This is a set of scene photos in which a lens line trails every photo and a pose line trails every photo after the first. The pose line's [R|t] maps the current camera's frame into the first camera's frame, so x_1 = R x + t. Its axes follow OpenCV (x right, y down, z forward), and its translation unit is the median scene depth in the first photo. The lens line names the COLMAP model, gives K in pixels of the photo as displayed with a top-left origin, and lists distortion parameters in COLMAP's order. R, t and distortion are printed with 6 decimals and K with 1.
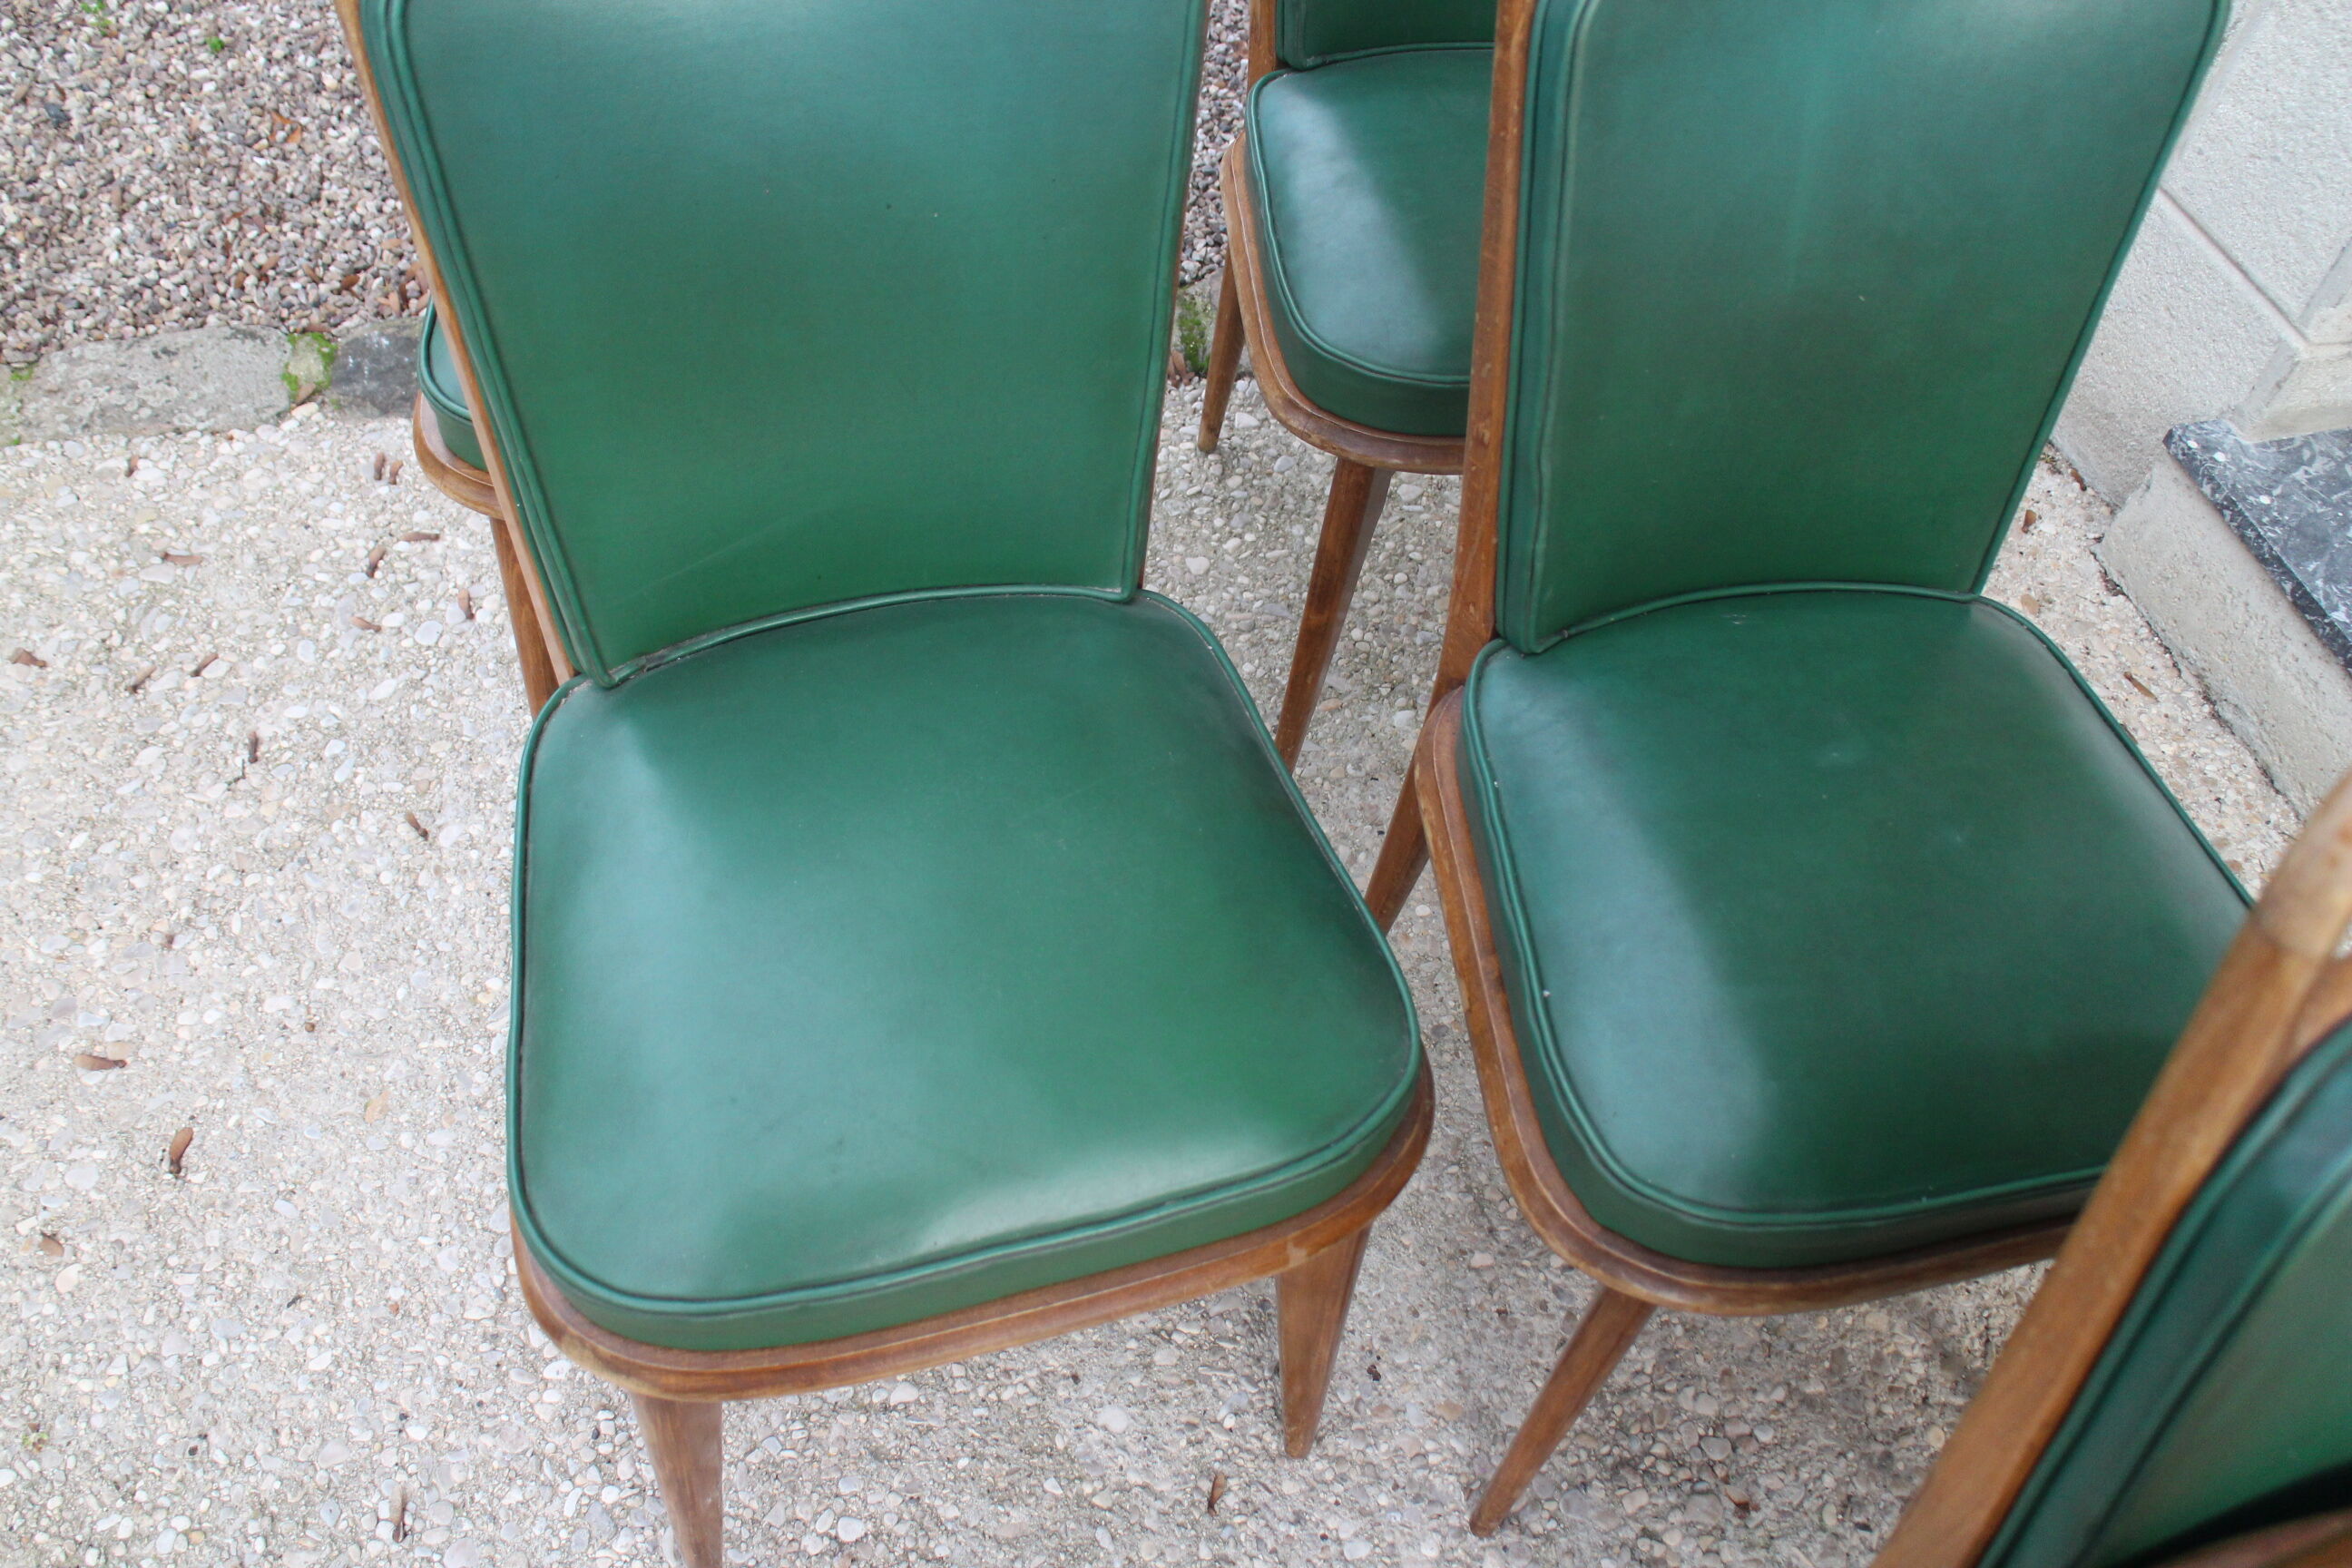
lens RADIAL K [[1923.8, 0, 1204.2], [0, 1923.8, 766.1], [0, 0, 1]] dist [-0.167411, 0.130775]
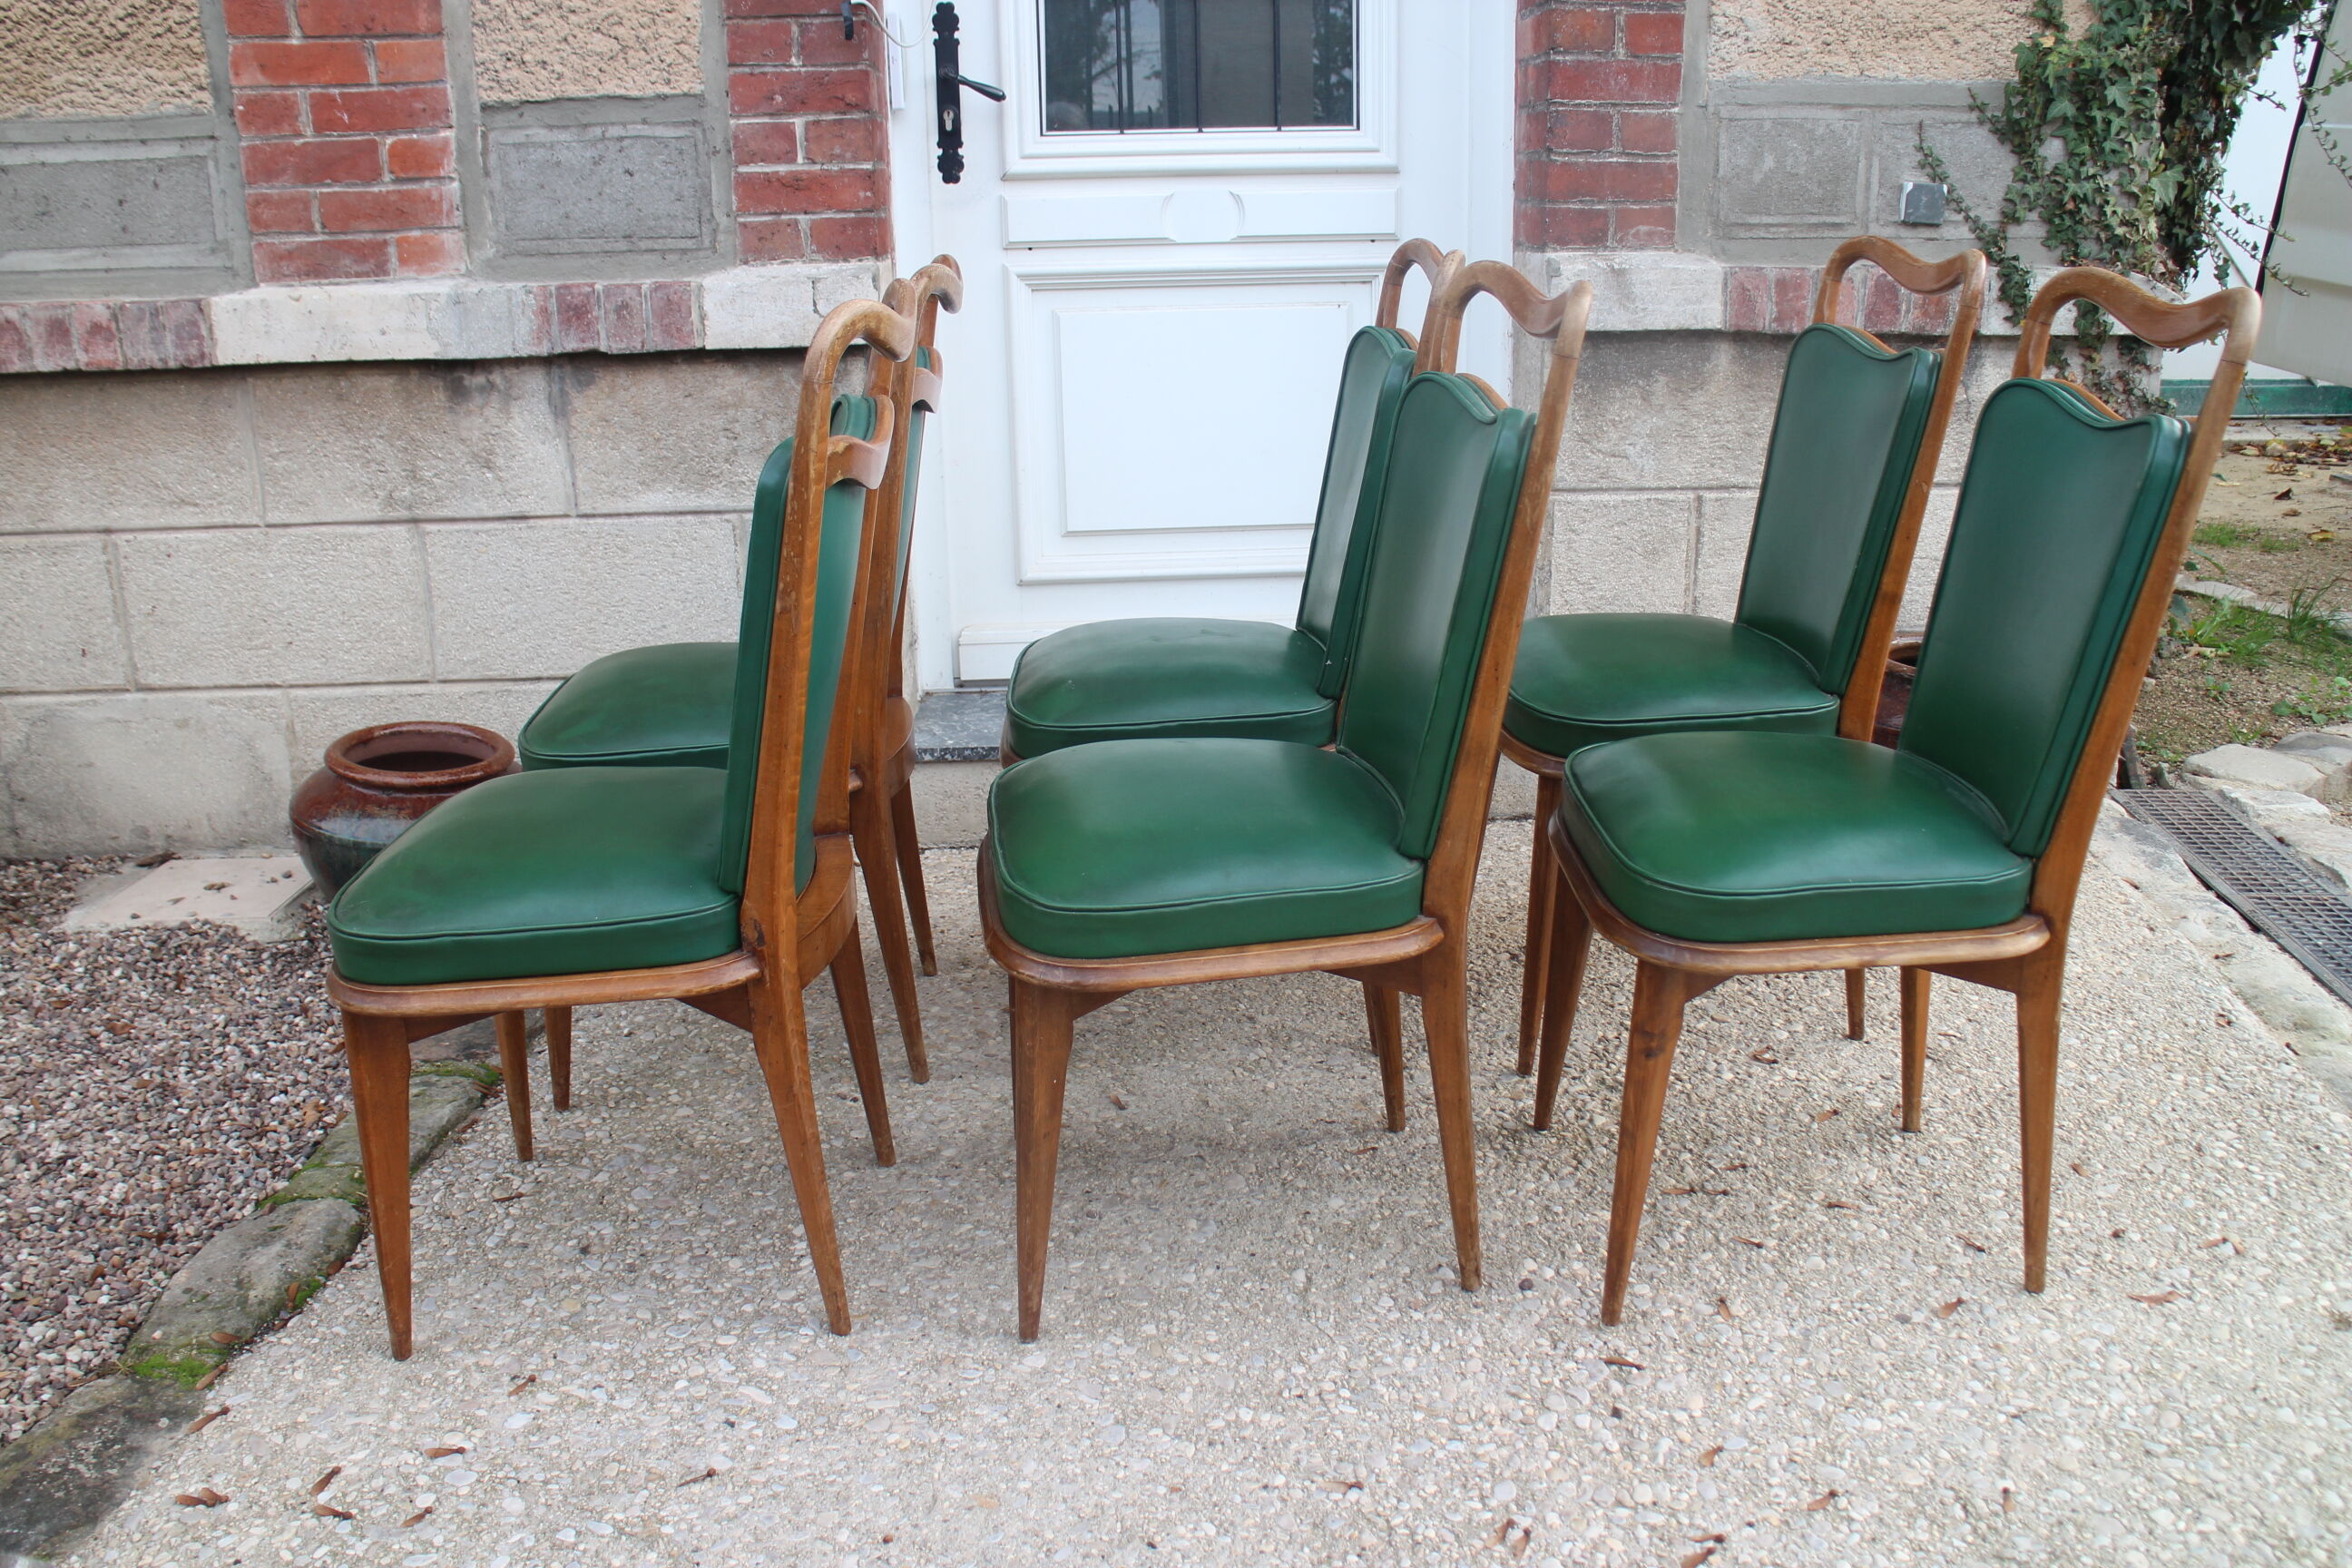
lens RADIAL K [[1923.8, 0, 1200.3], [0, 1923.8, 763.4], [0, 0, 1]] dist [-0.167411, 0.130775]
pose [[0.232201, -0.380412, 0.895192, -1.325284], [0.790525, 0.610029, 0.054180, -0.056228], [-0.566704, 0.695091, 0.442375, 0.093100]]
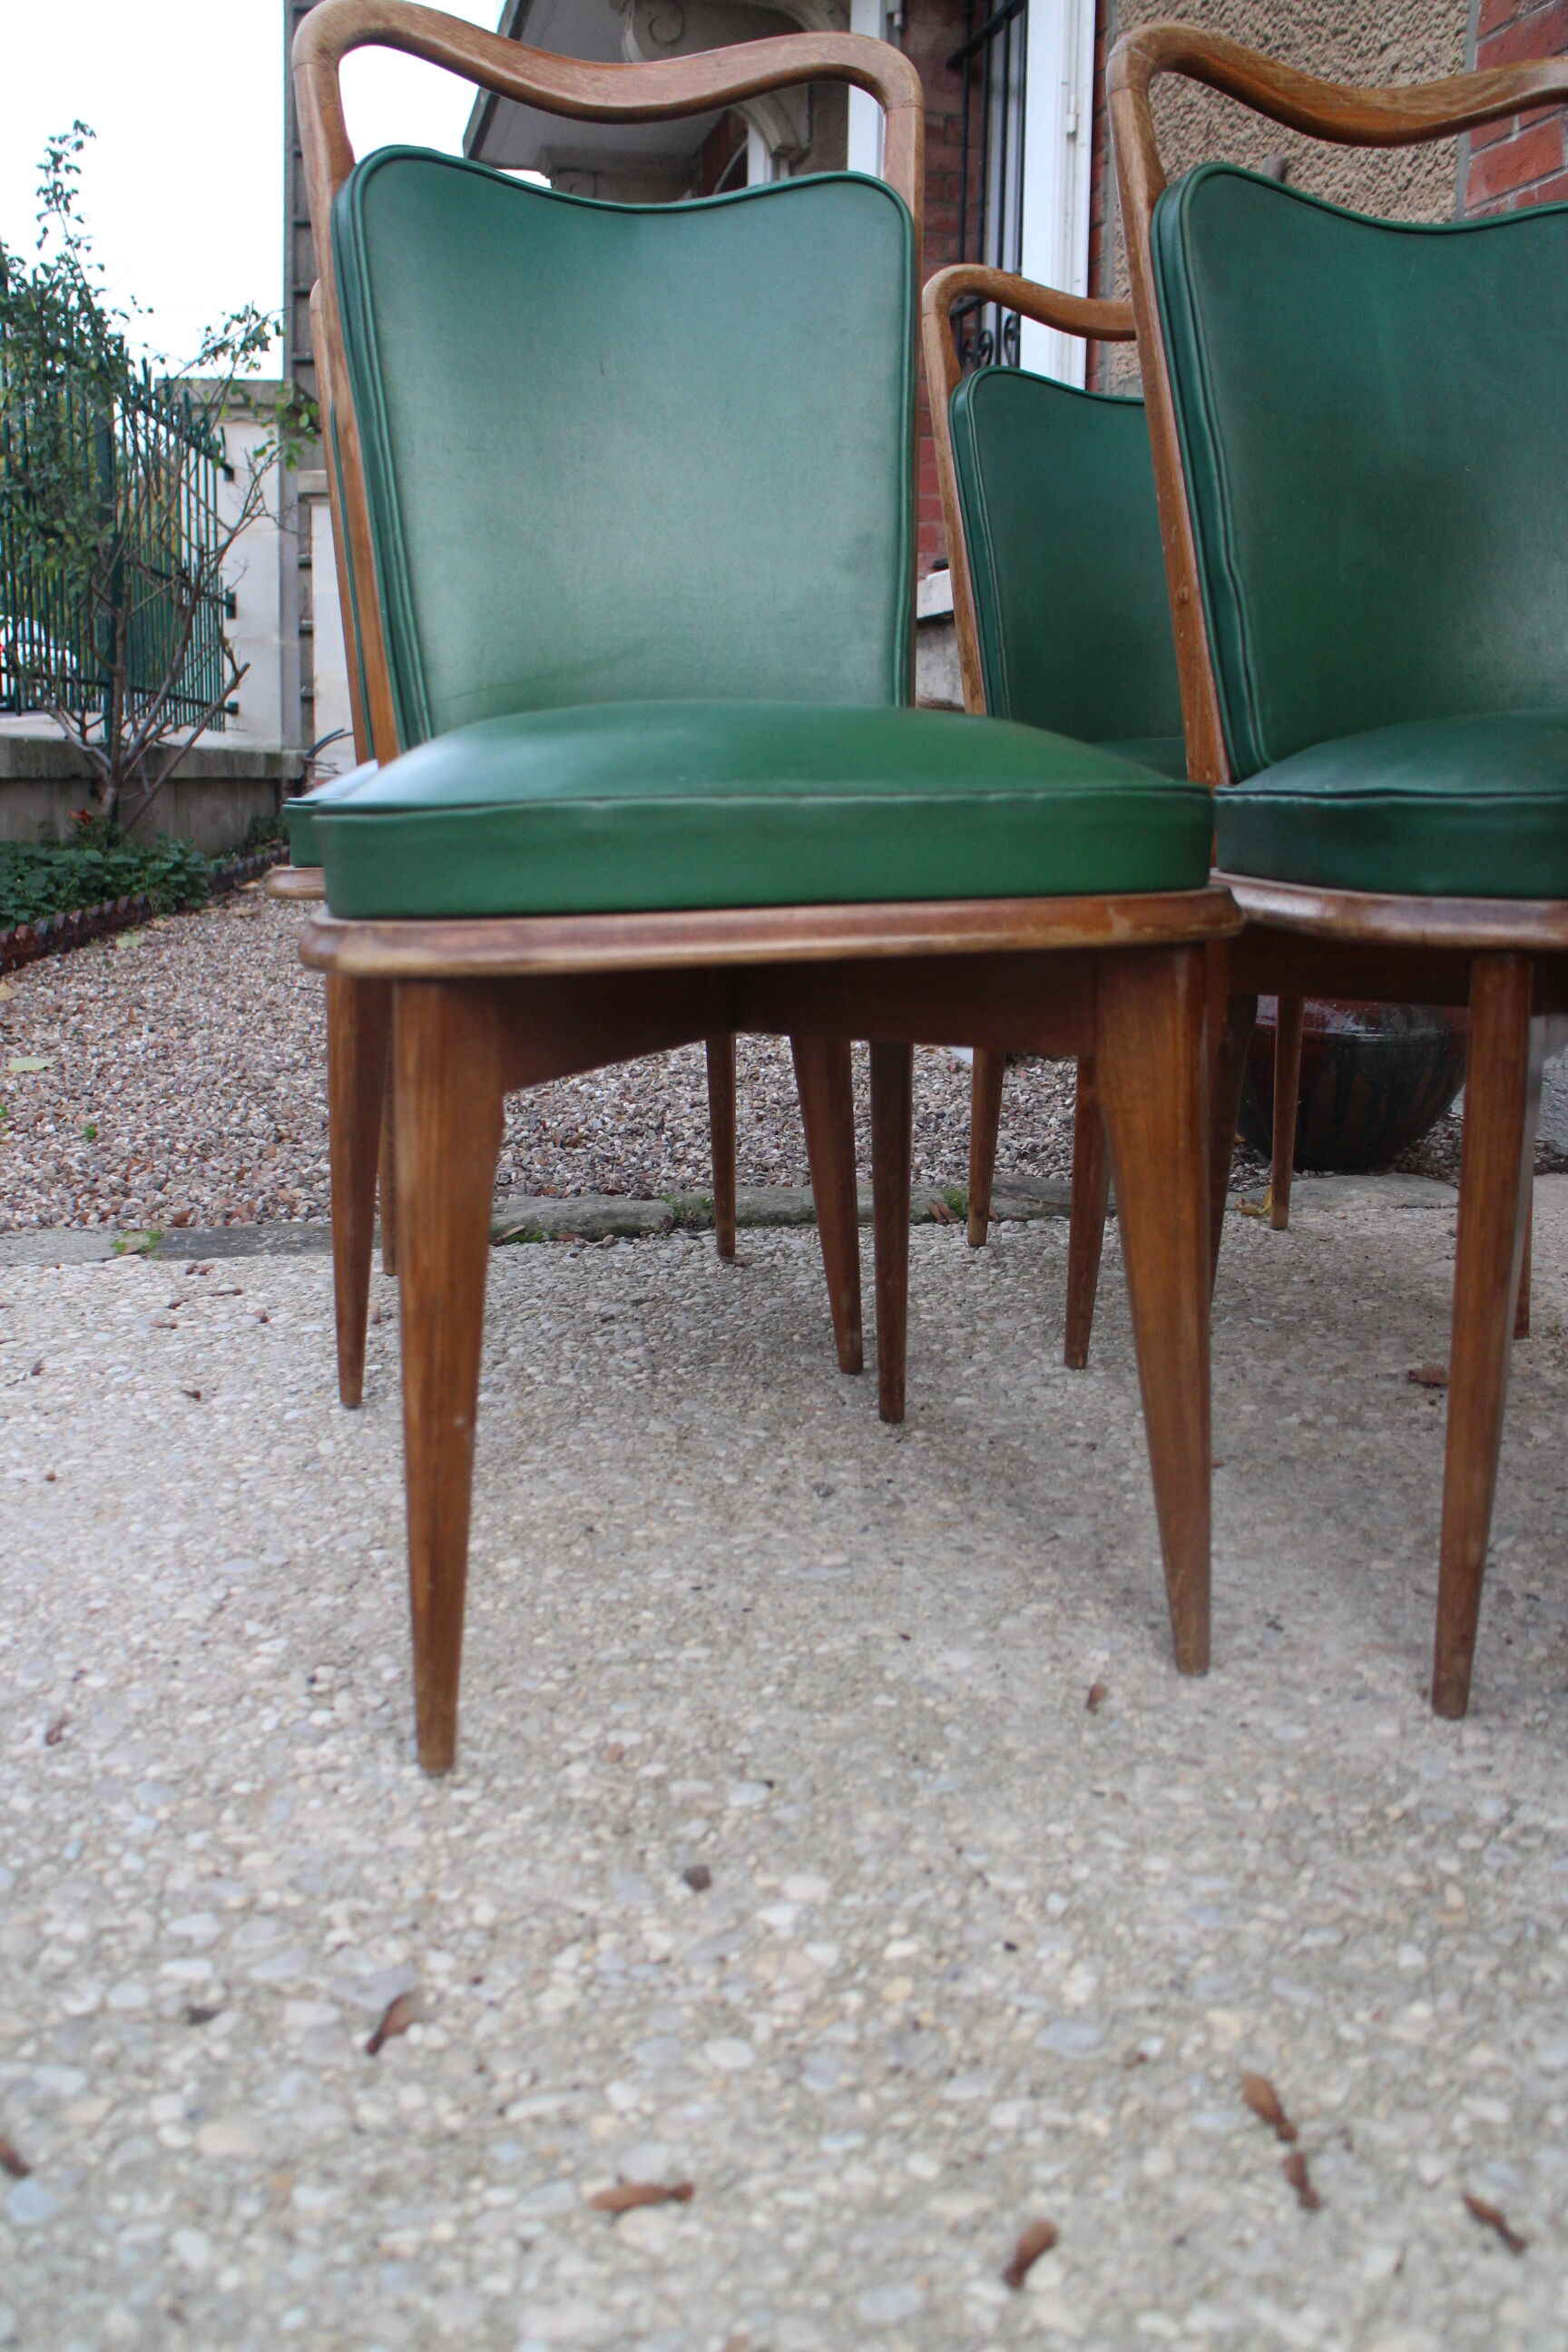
lens RADIAL K [[1923.8, 0, 814.1], [0, 1923.8, 1215.1], [0, 0, 1]] dist [-0.167411, 0.130775]
pose [[0.994794, -0.090598, -0.046657, -0.051245], [0.040461, 0.771354, -0.635119, 0.683914], [0.093529, 0.629925, 0.771004, 0.249615]]
